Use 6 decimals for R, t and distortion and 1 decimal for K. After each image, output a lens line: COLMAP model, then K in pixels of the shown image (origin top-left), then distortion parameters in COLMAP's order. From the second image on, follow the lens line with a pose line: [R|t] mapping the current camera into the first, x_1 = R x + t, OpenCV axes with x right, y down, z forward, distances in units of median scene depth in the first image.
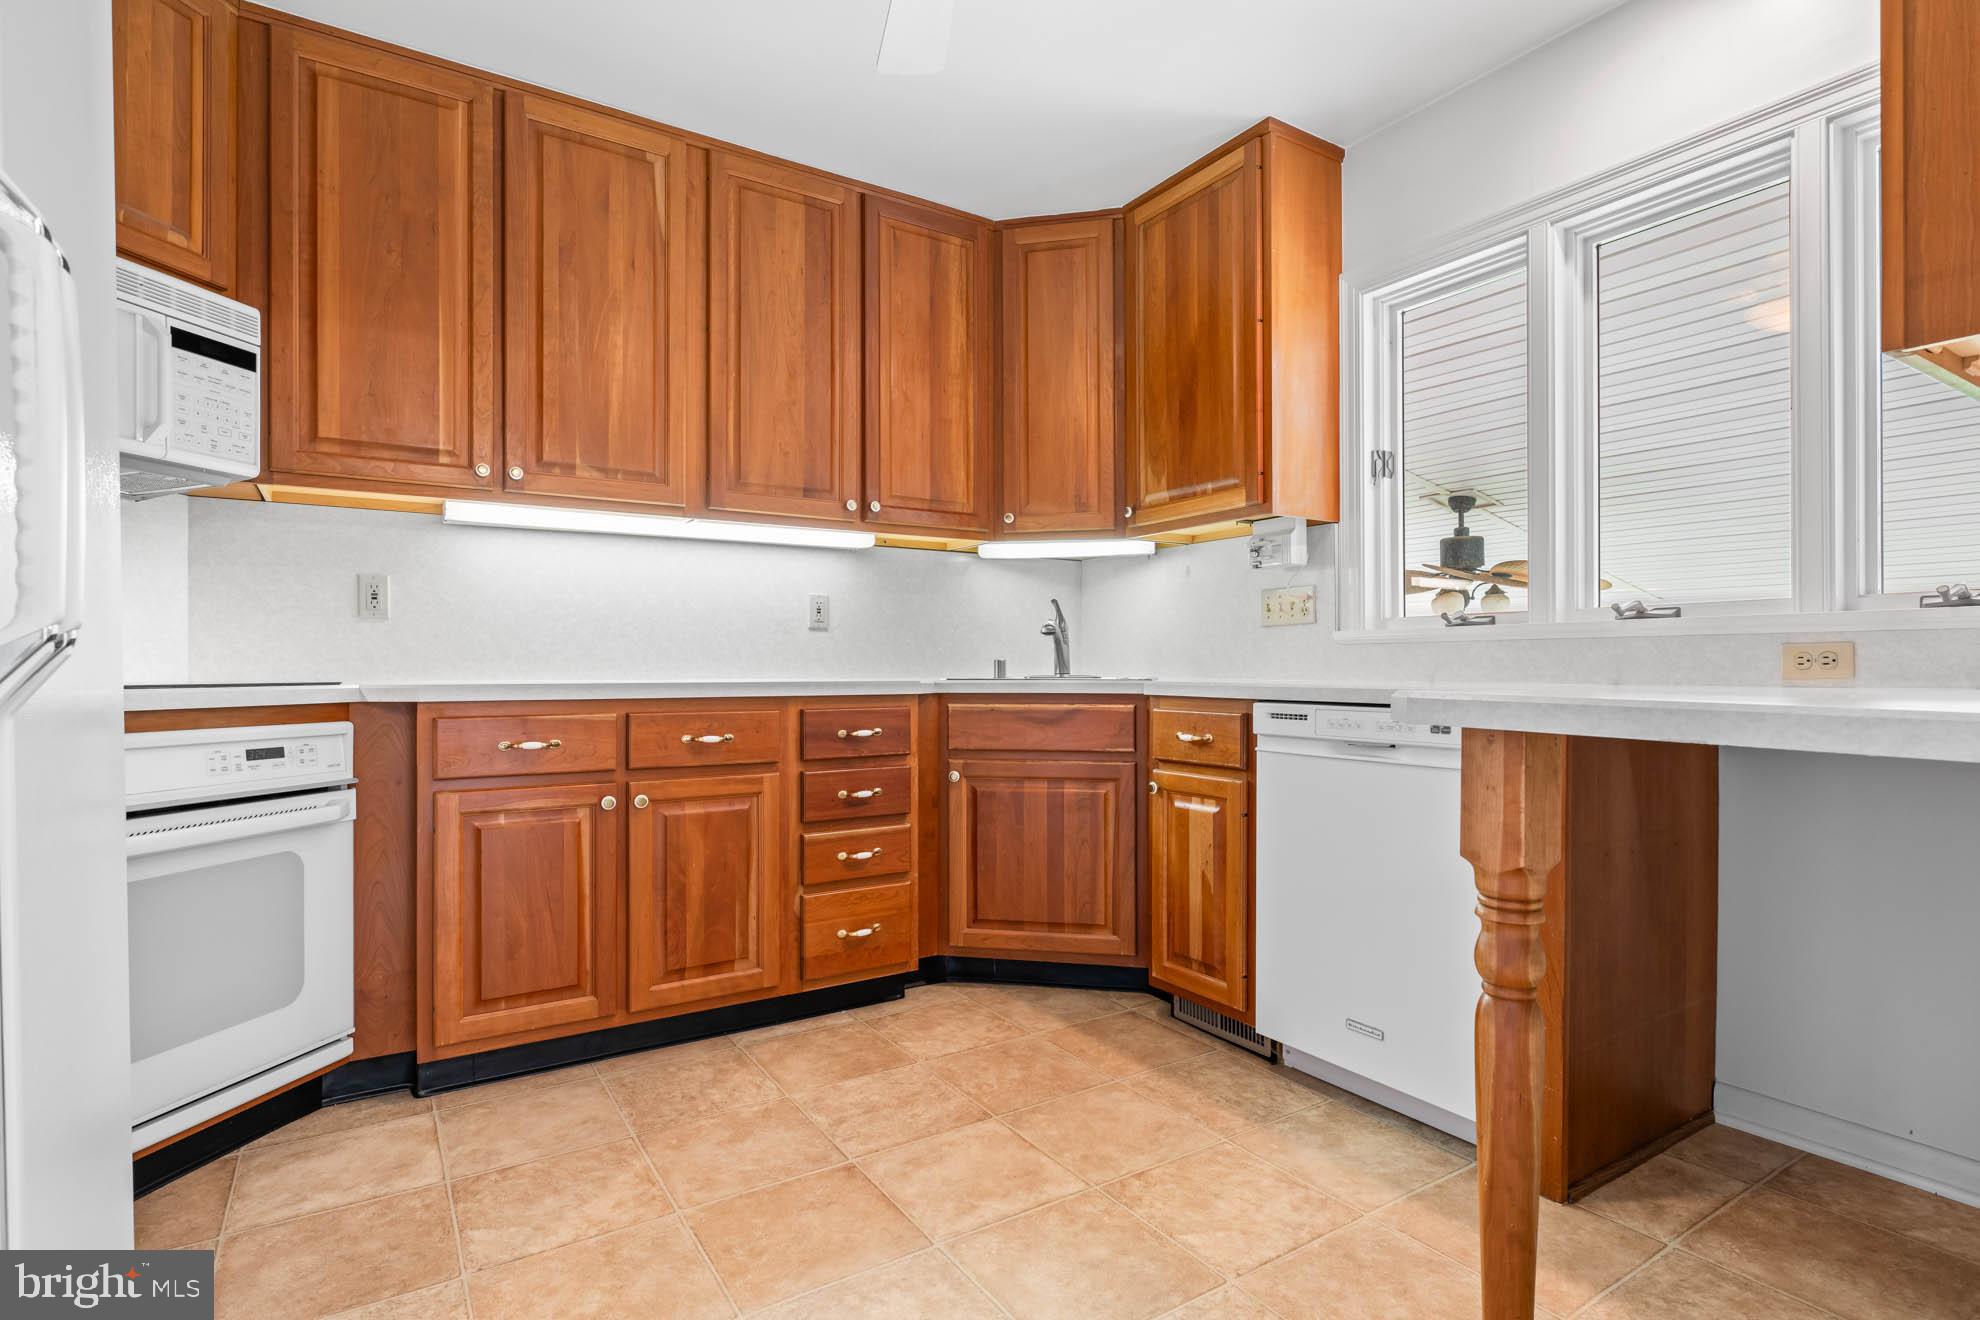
lens RADIAL K [[993.1, 0, 989.4], [0, 993.1, 668.7], [0, 0, 1]] dist [-0.000026, 0.001014]
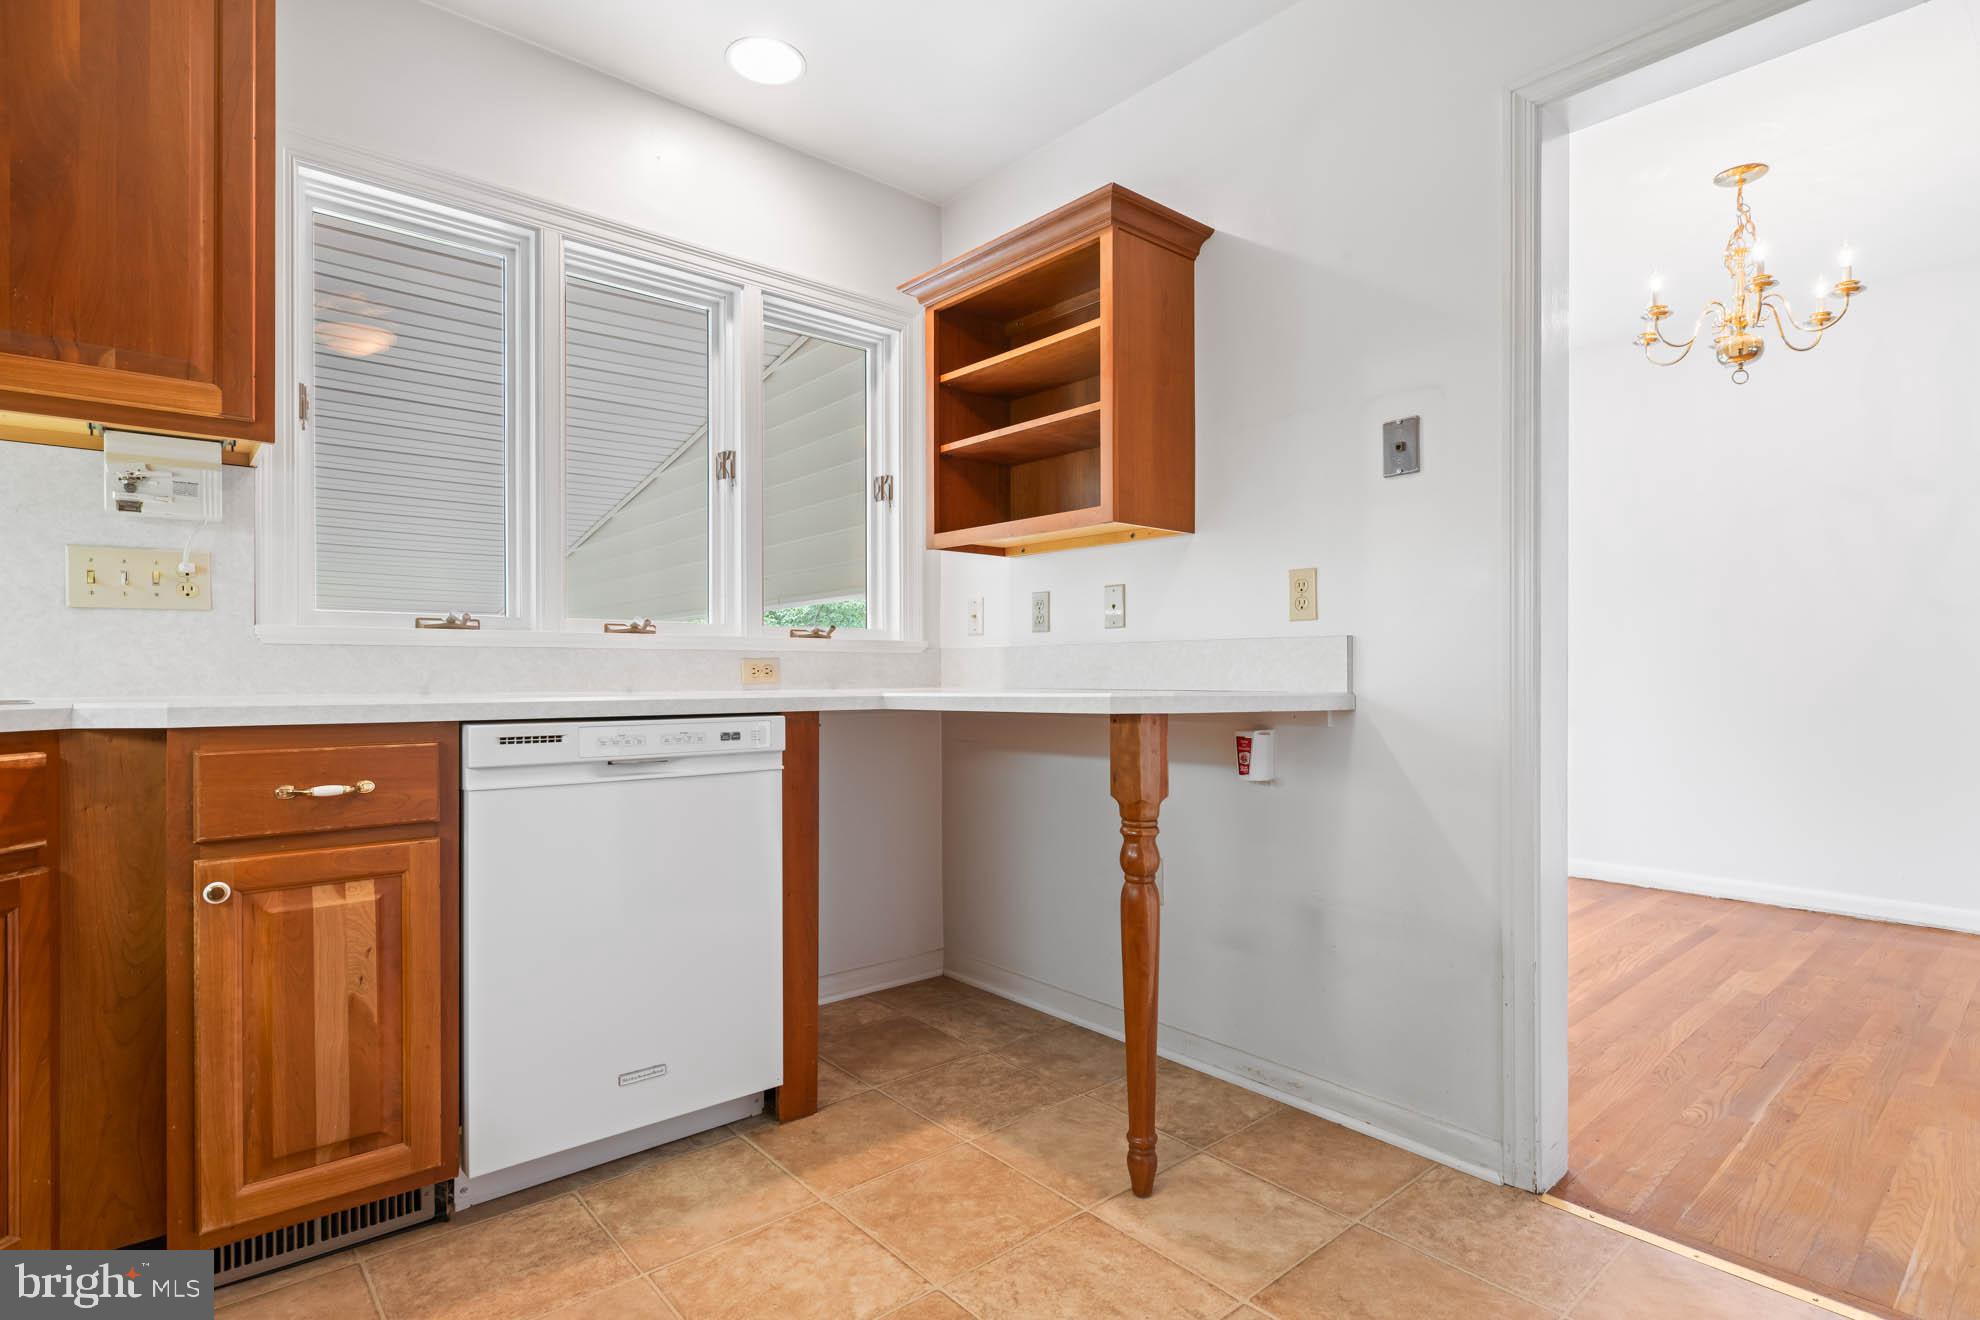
lens RADIAL K [[969.4, 0, 989.2], [0, 969.4, 681.9], [0, 0, 1]] dist [-0.027890, 0.000525]
pose [[-0.145547, -0.006618, 0.989329, -0.472772], [0.002513, 0.999972, 0.007059, -0.001334], [-0.989348, 0.003513, -0.145526, 0.722435]]
